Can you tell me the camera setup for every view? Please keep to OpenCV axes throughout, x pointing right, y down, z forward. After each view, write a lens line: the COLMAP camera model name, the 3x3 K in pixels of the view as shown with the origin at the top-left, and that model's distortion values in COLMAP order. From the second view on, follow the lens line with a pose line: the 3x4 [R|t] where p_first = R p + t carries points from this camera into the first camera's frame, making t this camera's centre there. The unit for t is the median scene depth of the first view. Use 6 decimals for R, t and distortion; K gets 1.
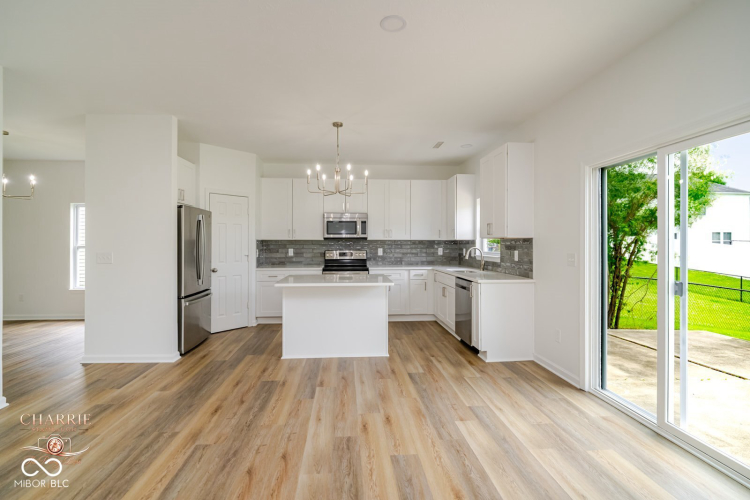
lens RADIAL K [[347.9, 0, 375.0], [0, 347.9, 250.0], [0, 0, 1]] dist [-0.008830, -0.000951]
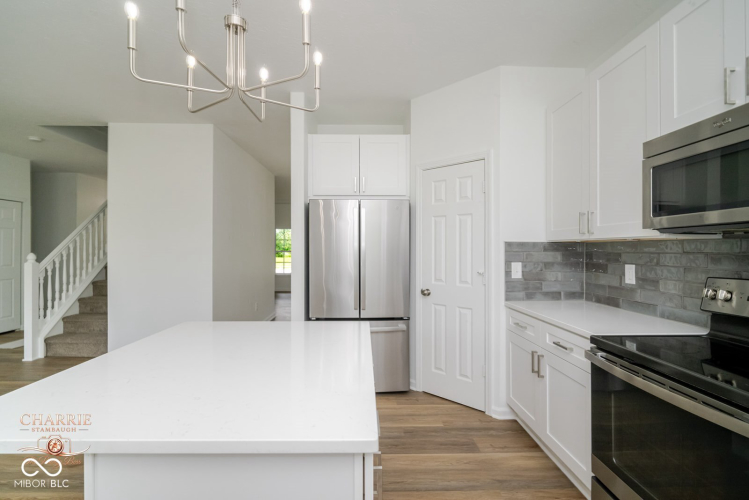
lens RADIAL K [[347.5, 0, 374.5], [0, 347.5, 250.0], [0, 0, 1]] dist [-0.008830, -0.000951]
pose [[-0.066077, -0.001225, -0.997814, 0.138312], [-0.023505, 0.999724, 0.000329, -0.013335], [0.997538, 0.023475, -0.066087, 0.777974]]
